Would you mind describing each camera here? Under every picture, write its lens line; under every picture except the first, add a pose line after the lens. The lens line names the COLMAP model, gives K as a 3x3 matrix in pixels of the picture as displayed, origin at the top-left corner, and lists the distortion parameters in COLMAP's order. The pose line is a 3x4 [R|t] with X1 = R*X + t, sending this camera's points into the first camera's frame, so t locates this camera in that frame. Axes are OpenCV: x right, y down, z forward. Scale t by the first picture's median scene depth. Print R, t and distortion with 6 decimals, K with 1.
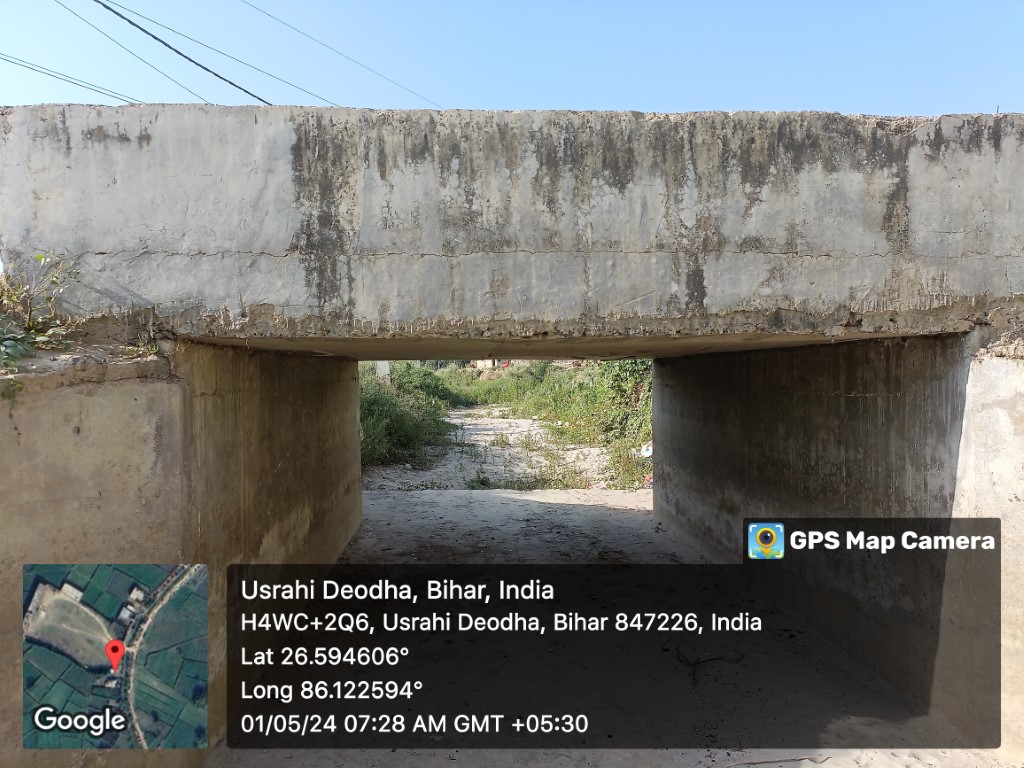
lens RADIAL K [[753.2, 0, 512.0], [0, 753.2, 384.0], [0, 0, 1]] dist [0.071733, -0.068038]
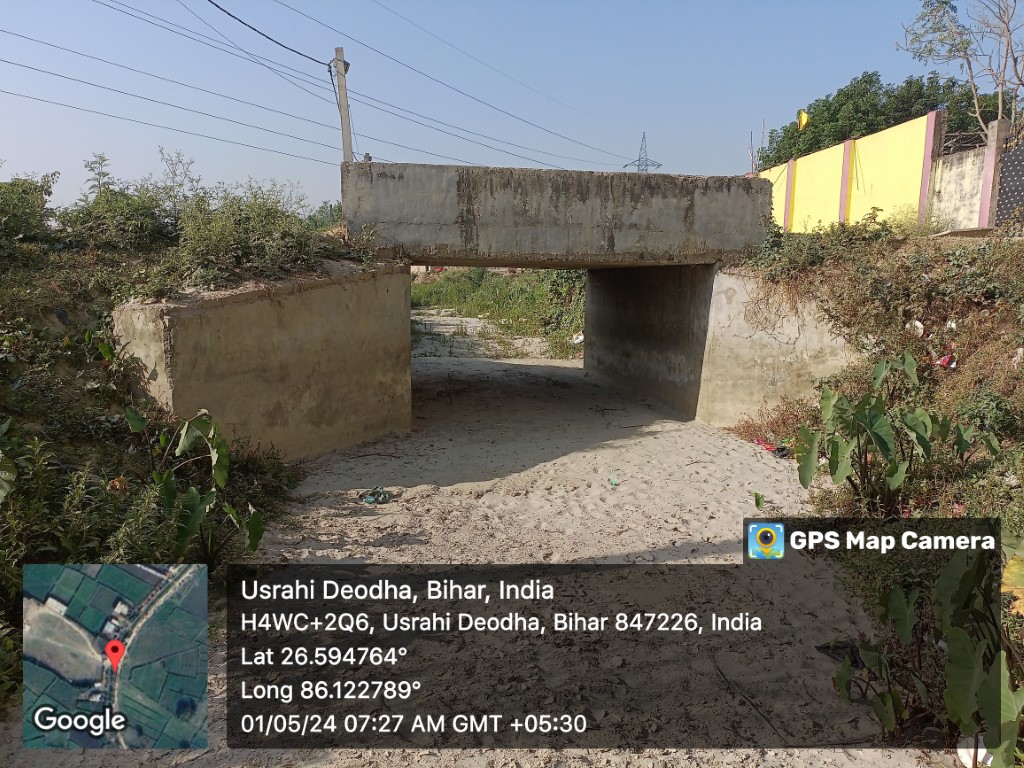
lens RADIAL K [[753.2, 0, 512.0], [0, 753.2, 384.0], [0, 0, 1]] dist [0.071733, -0.068038]
pose [[0.994732, 0.014972, 0.101406, -0.336568], [-0.027336, 0.992195, 0.121660, 0.043258], [-0.098794, -0.123792, 0.987378, -1.525156]]
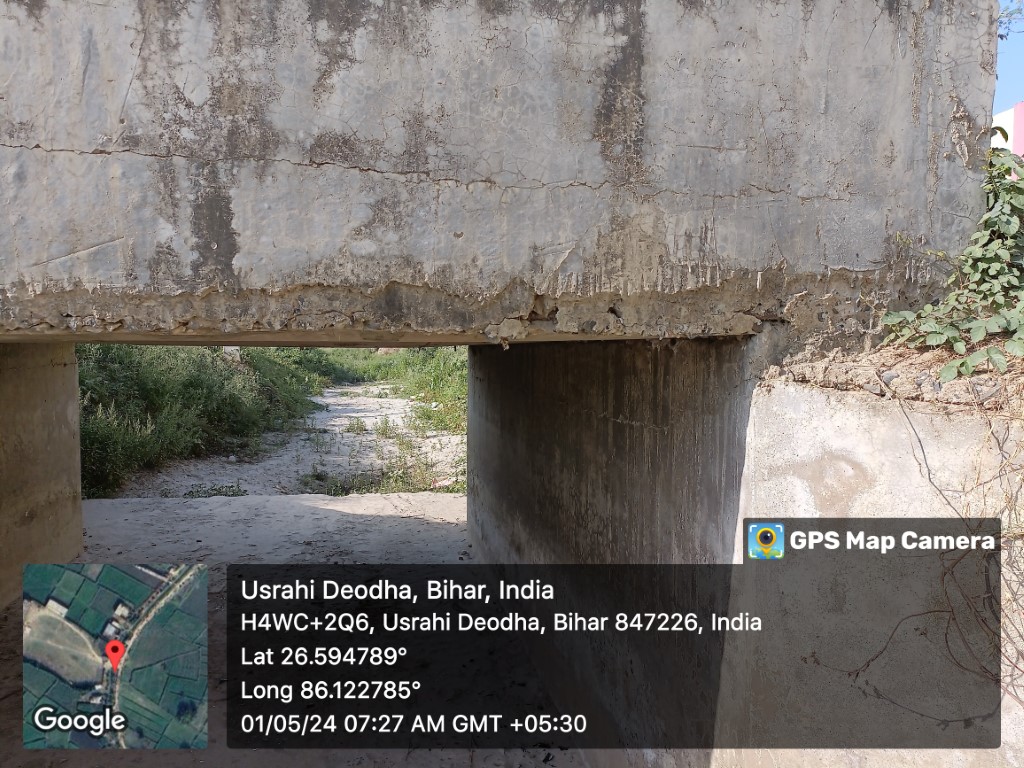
lens RADIAL K [[757.0, 0, 512.0], [0, 757.0, 384.0], [0, 0, 1]] dist [0.083174, -0.085504]
pose [[0.993146, 0.010525, 0.116403, 0.373440], [-0.014591, 0.999311, 0.034134, -0.050749], [-0.115964, -0.035599, 0.992615, 0.488647]]
